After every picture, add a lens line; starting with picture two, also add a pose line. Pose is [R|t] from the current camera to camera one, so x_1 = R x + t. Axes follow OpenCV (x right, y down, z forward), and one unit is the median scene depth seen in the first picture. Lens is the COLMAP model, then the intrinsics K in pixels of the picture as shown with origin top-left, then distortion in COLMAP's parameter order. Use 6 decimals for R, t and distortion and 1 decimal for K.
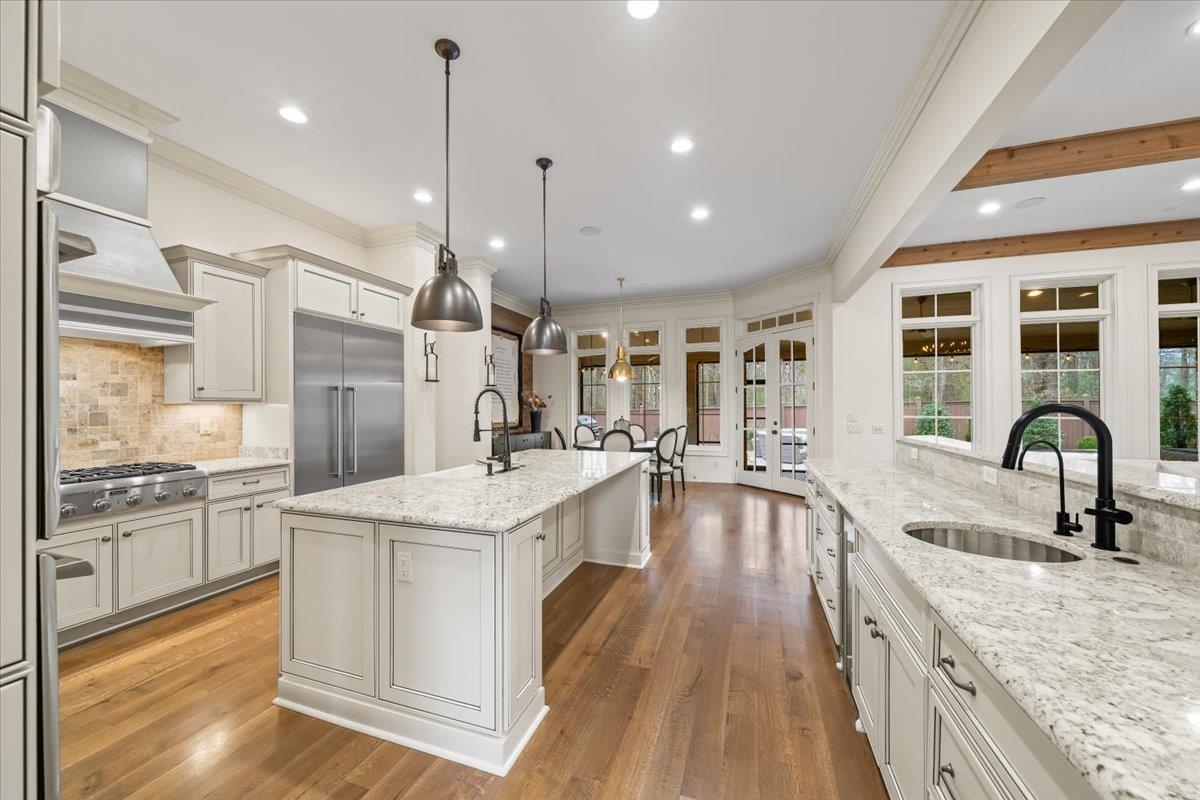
lens RADIAL K [[439.9, 0, 594.8], [0, 439.9, 403.3], [0, 0, 1]] dist [-0.002450, -0.000212]
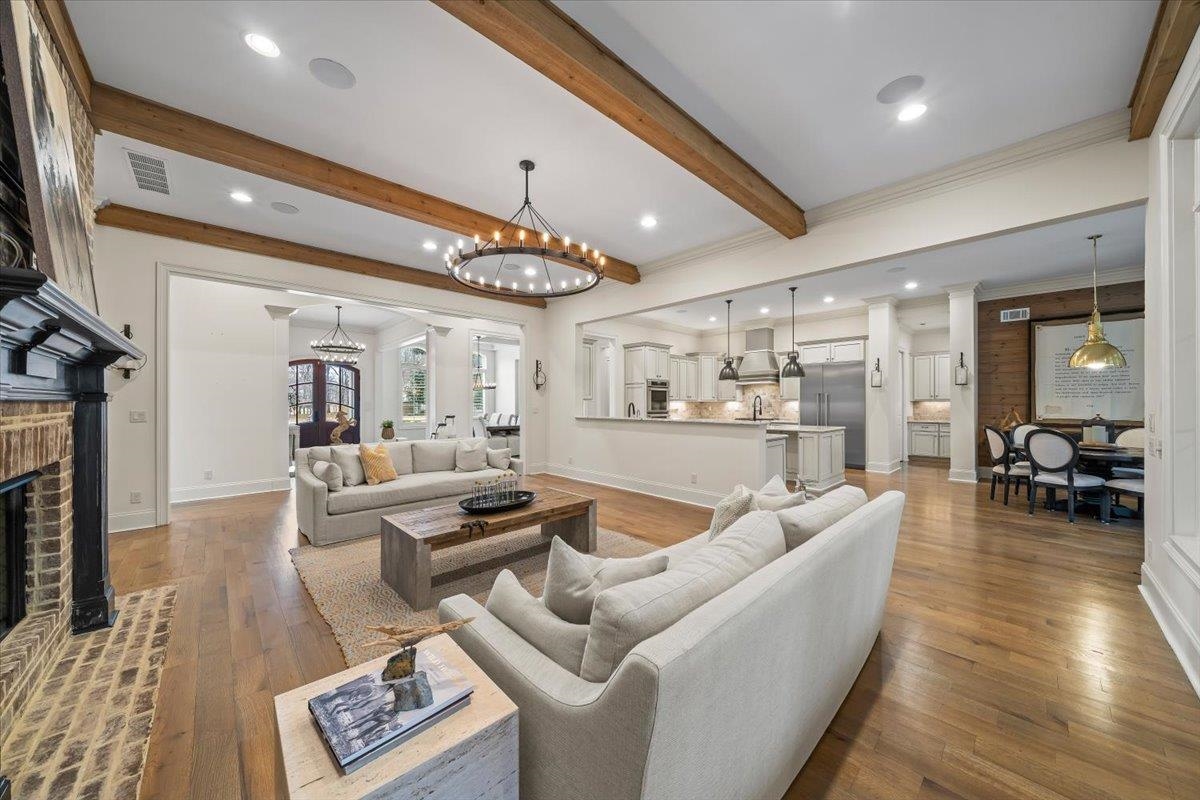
lens RADIAL K [[409.3, 0, 598.0], [0, 409.3, 402.1], [0, 0, 1]] dist [-0.000306, -0.000076]
pose [[-0.456071, 0.002496, -0.889940, 2.084249], [0.010332, 0.999944, -0.002491, 0.001931], [0.889883, -0.010331, -0.456072, 1.059873]]
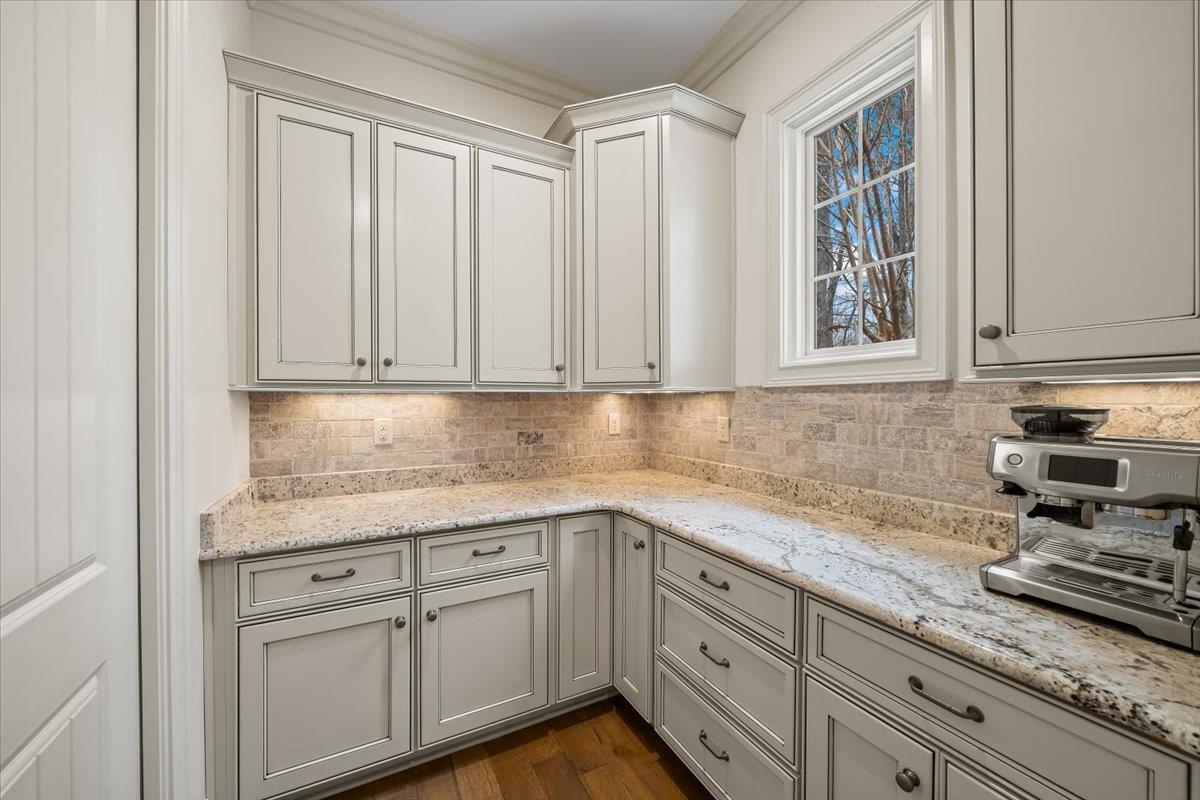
lens RADIAL K [[439.9, 0, 594.8], [0, 439.9, 403.3], [0, 0, 1]] dist [-0.002450, -0.000212]
pose [[0.739124, 0.008583, -0.673514, -0.687982], [0.004035, 0.999844, 0.017170, 0.016931], [0.673557, -0.015408, 0.738975, 1.580845]]
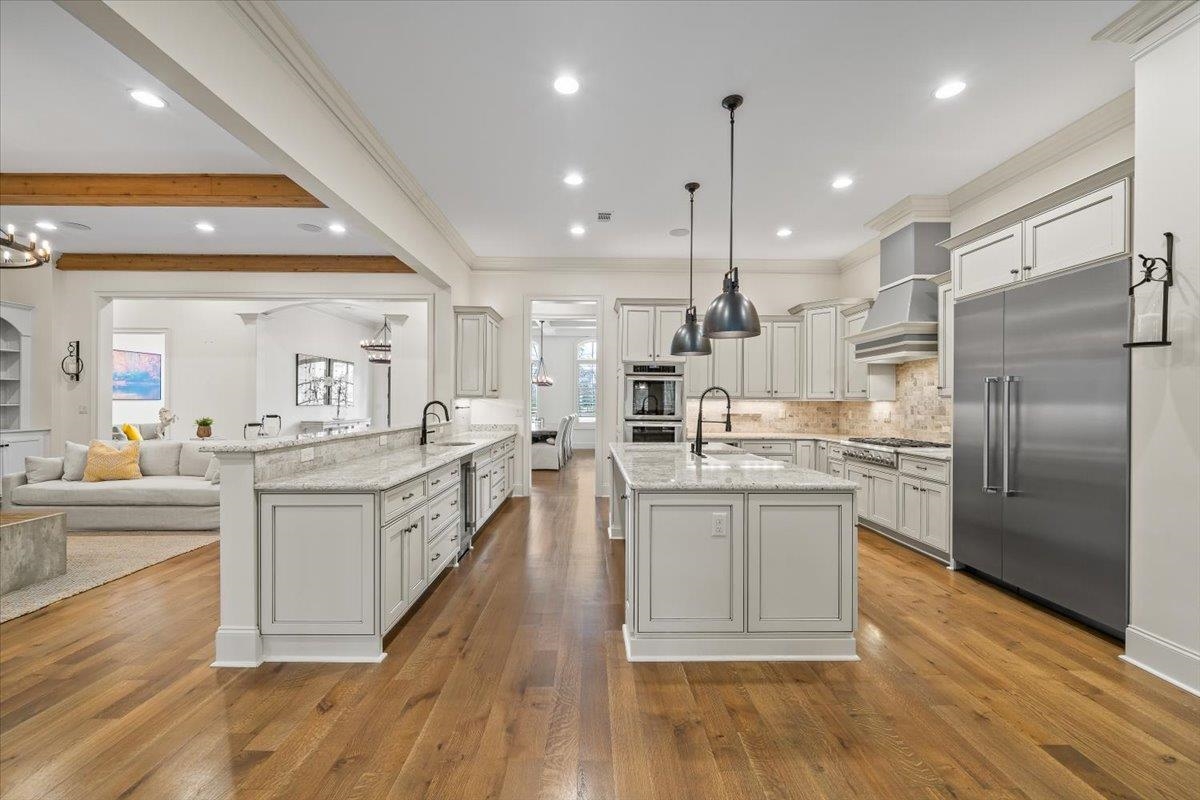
lens RADIAL K [[469.7, 0, 597.6], [0, 469.7, 400.8], [0, 0, 1]] dist [-0.002449, -0.000263]
pose [[-0.935900, -0.001256, -0.352263, 0.422187], [0.001365, 0.999973, -0.007191, 0.009733], [0.352263, -0.007211, -0.935873, 1.718858]]
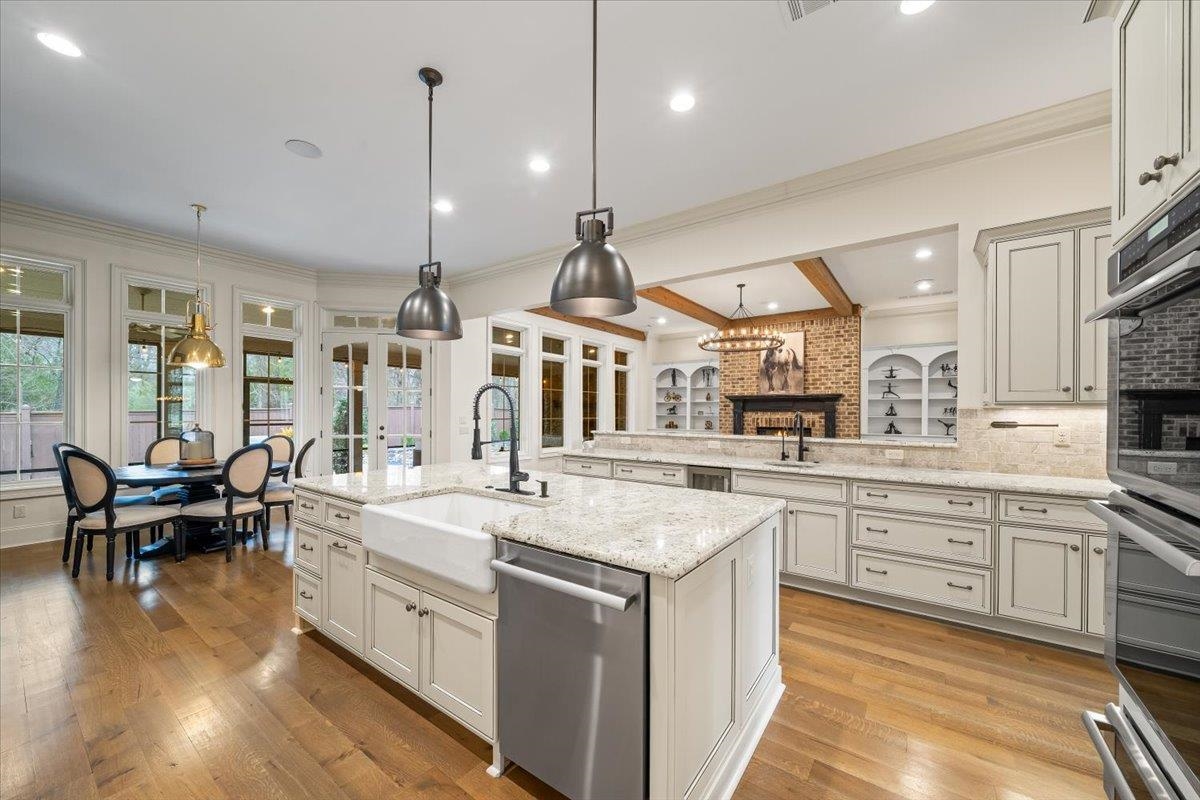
lens RADIAL K [[449.7, 0, 591.9], [0, 449.7, 413.0], [0, 0, 1]] dist [-0.000059, -0.000023]
pose [[0.296492, 0.001554, 0.955034, -0.749323], [-0.012460, 0.999920, 0.002241, 0.007246], [-0.954954, -0.012564, 0.296488, 0.515761]]
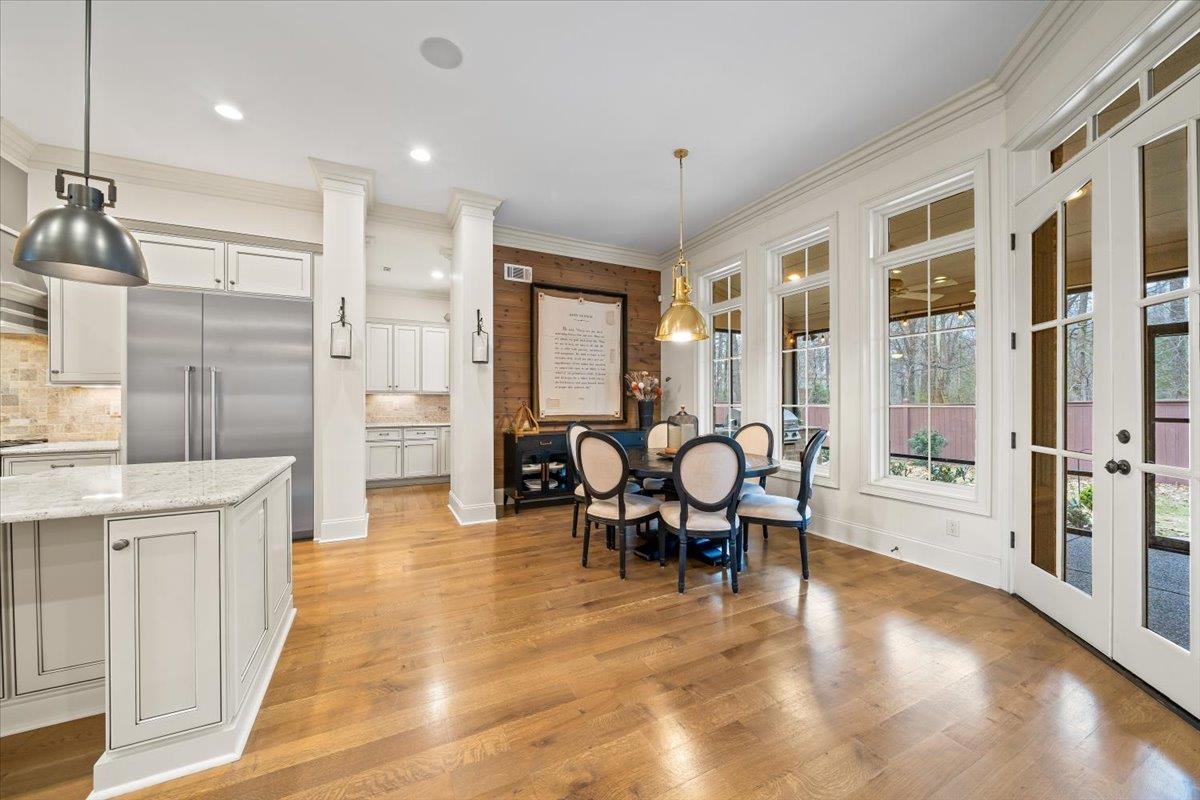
lens RADIAL K [[434.9, 0, 593.1], [0, 434.9, 401.6], [0, 0, 1]] dist [-0.003007, -0.000262]
pose [[0.720603, 0.001890, -0.693346, 0.678970], [0.005625, 0.999947, 0.008572, 0.032711], [0.693326, -0.010077, 0.720554, 1.040428]]
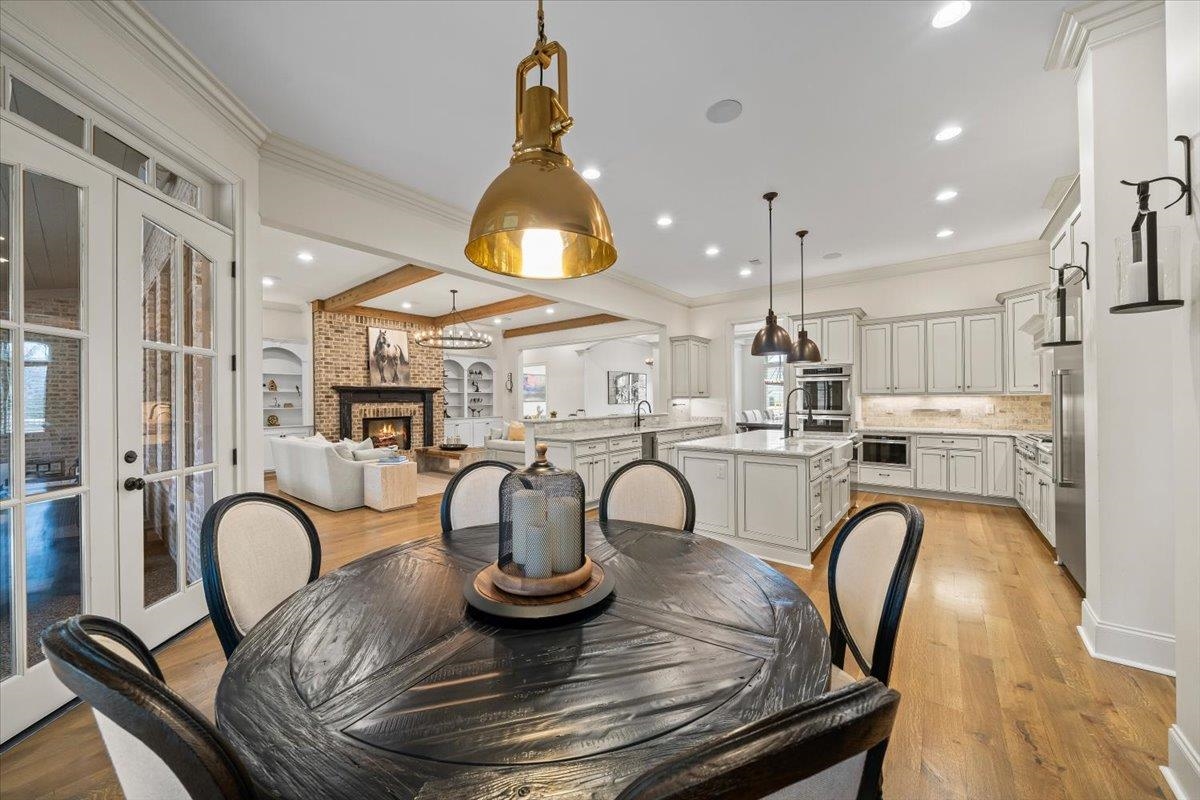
lens RADIAL K [[434.9, 0, 593.1], [0, 434.9, 401.6], [0, 0, 1]] dist [-0.003007, -0.000262]
pose [[-0.942678, 0.011254, 0.333513, -0.048644], [0.009525, 0.999931, -0.006817, 0.016457], [-0.333567, -0.003250, -0.942721, 2.273894]]
